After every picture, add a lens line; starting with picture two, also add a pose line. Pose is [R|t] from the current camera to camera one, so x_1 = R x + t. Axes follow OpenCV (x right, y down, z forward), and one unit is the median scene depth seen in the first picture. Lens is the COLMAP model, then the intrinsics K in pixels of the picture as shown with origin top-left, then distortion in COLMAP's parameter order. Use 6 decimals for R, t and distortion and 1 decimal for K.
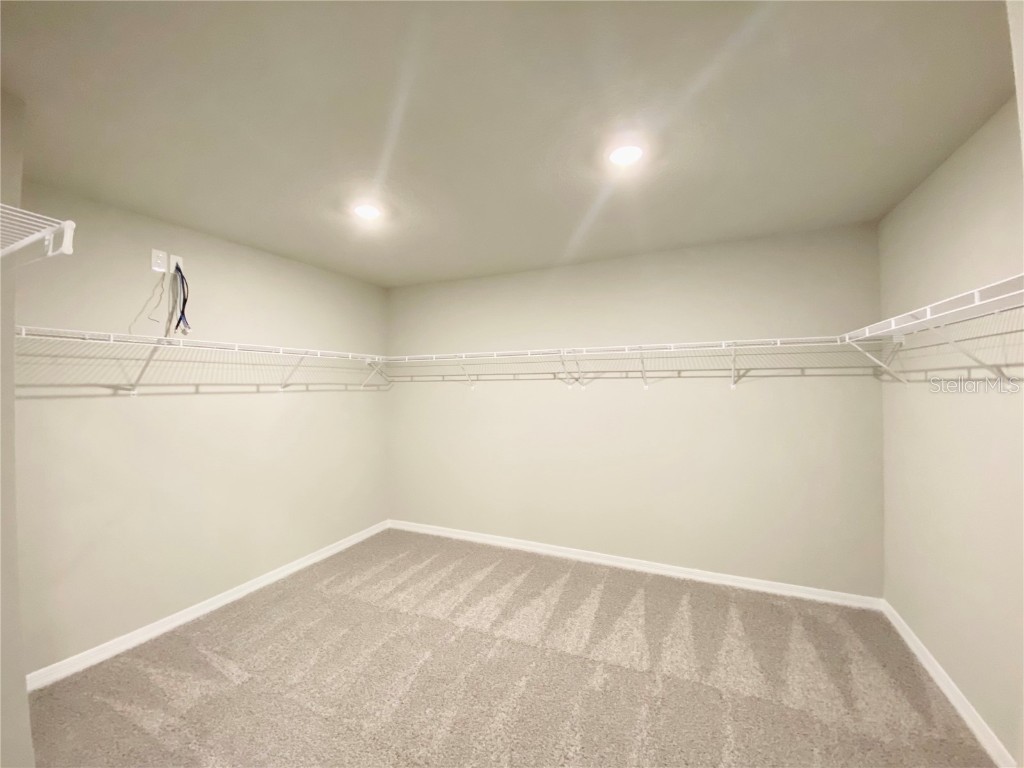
lens RADIAL K [[422.9, 0, 512.0], [0, 422.9, 384.0], [0, 0, 1]] dist [-0.000366, -0.000016]
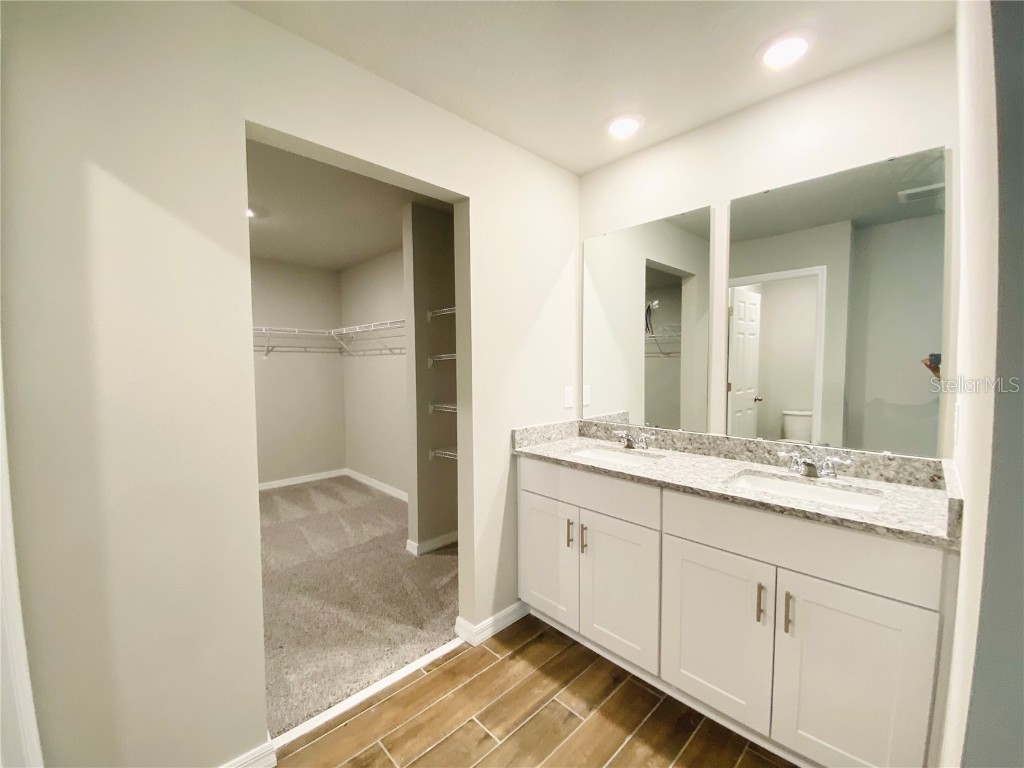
lens RADIAL K [[422.9, 0, 512.0], [0, 422.9, 384.0], [0, 0, 1]] dist [-0.000366, -0.000016]
pose [[0.370265, -0.038853, 0.928113, -0.575317], [-0.002951, 0.999071, 0.043000, 0.033808], [-0.928922, -0.018660, 0.369806, -0.387682]]
